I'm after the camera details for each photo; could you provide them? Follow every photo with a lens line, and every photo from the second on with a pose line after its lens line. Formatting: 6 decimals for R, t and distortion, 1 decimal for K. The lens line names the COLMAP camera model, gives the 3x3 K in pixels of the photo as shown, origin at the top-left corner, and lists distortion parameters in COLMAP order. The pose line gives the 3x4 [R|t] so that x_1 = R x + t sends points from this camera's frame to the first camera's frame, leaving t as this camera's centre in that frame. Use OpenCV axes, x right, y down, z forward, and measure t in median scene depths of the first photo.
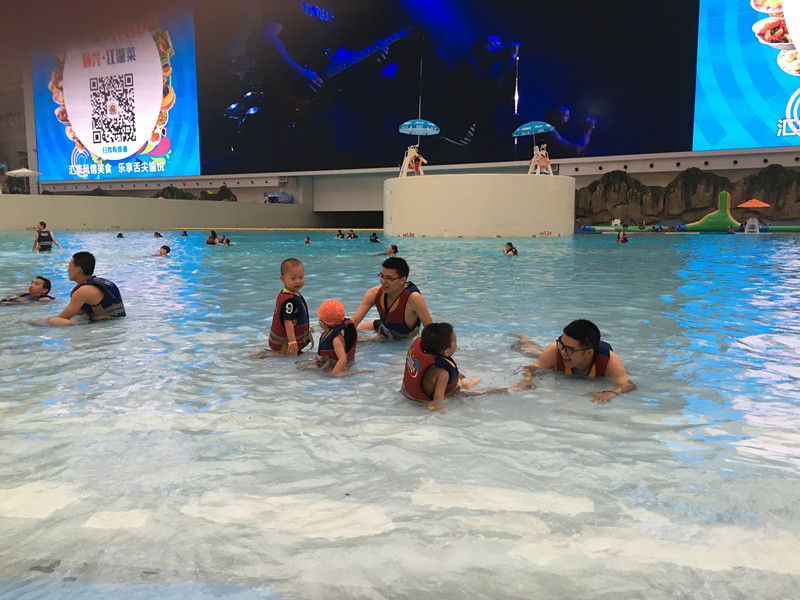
lens RADIAL K [[797.1, 0, 399.2], [0, 797.1, 302.6], [0, 0, 1]] dist [0.066379, 0.000000]
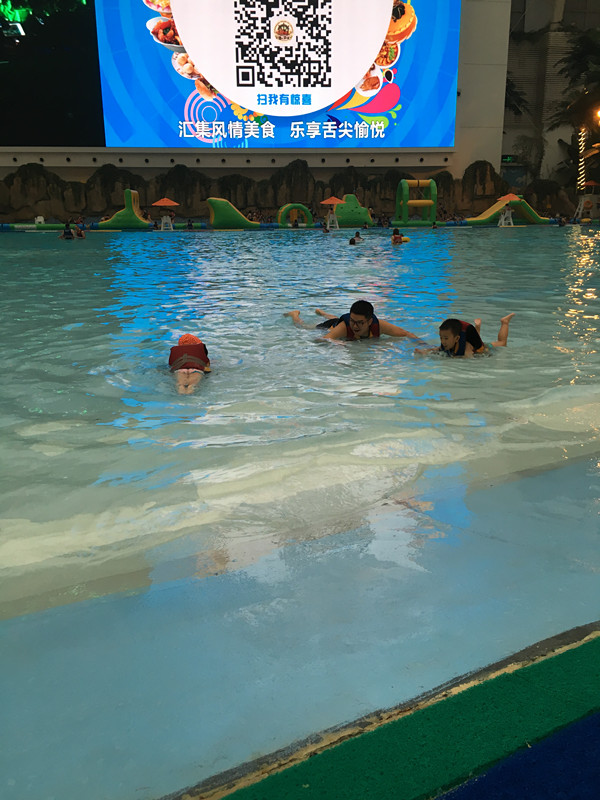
lens RADIAL K [[797.1, 0, 299.9], [0, 797.1, 396.3], [0, 0, 1]] dist [0.066379, 0.000000]
pose [[0.817761, -0.129411, 0.560821, -0.702490], [0.063545, 0.988738, 0.135496, -0.042571], [-0.572040, -0.075166, 0.816775, 0.443264]]
